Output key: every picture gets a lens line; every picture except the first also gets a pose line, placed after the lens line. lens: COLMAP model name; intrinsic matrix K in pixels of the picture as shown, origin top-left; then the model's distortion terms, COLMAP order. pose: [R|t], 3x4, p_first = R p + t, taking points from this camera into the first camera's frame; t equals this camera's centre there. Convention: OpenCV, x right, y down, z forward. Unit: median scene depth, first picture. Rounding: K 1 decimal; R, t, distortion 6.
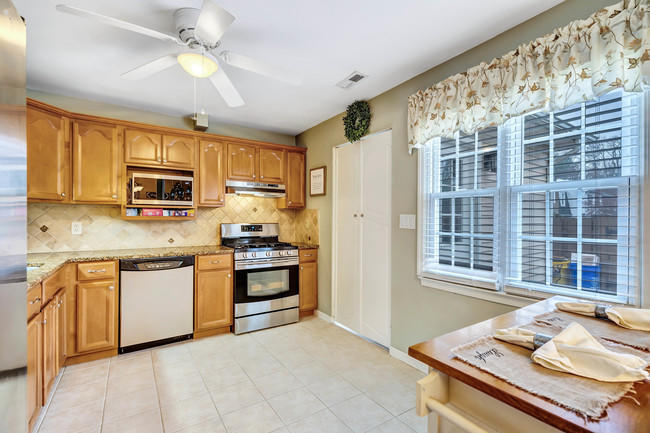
lens RADIAL K [[295.6, 0, 327.1], [0, 295.6, 218.9], [0, 0, 1]] dist [0.000291, -0.002089]
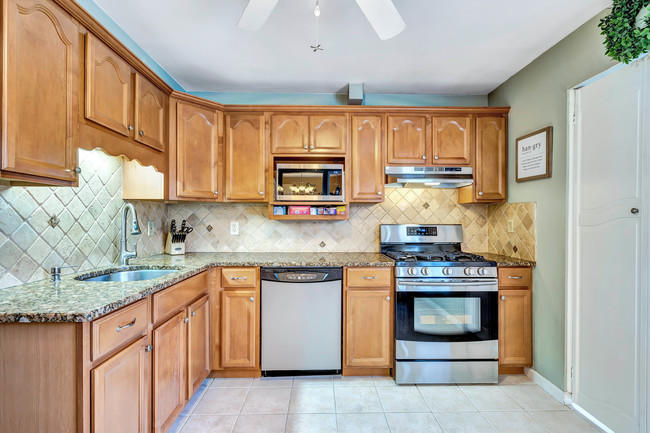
lens RADIAL K [[295.6, 0, 324.4], [0, 295.6, 219.2], [0, 0, 1]] dist [0.000291, -0.002089]
pose [[0.838143, -0.000358, -0.545451, -0.070478], [0.000950, 0.999999, 0.000804, 0.001879], [0.545450, -0.001192, 0.838142, 0.312679]]
